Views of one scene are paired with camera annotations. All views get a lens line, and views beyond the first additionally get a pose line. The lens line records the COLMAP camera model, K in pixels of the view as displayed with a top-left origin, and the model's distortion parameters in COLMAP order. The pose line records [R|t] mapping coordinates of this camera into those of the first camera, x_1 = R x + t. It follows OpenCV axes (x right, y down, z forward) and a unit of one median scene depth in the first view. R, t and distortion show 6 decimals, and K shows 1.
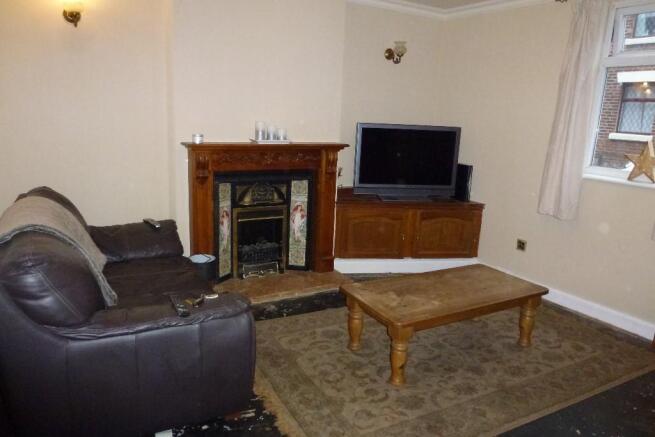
lens RADIAL K [[459.5, 0, 327.5], [0, 459.5, 218.5], [0, 0, 1]] dist [-0.047809, 0.000105]
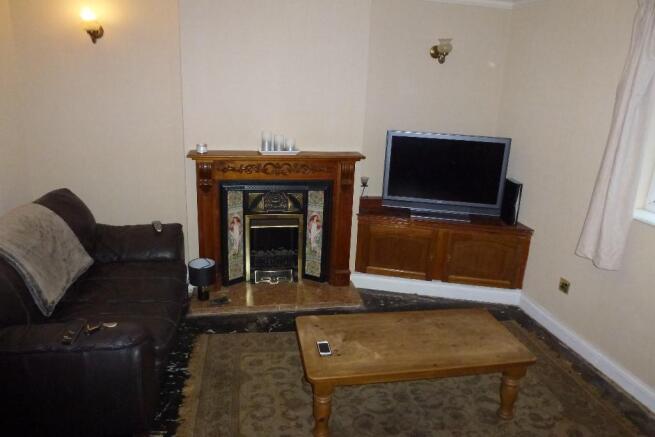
lens RADIAL K [[459.5, 0, 327.5], [0, 459.5, 218.5], [0, 0, 1]] dist [-0.047809, 0.000105]
pose [[0.950322, 0.091754, -0.297437, 0.254279], [-0.074613, 0.994857, 0.068504, -0.091800], [0.302192, -0.042908, 0.952281, 0.084359]]
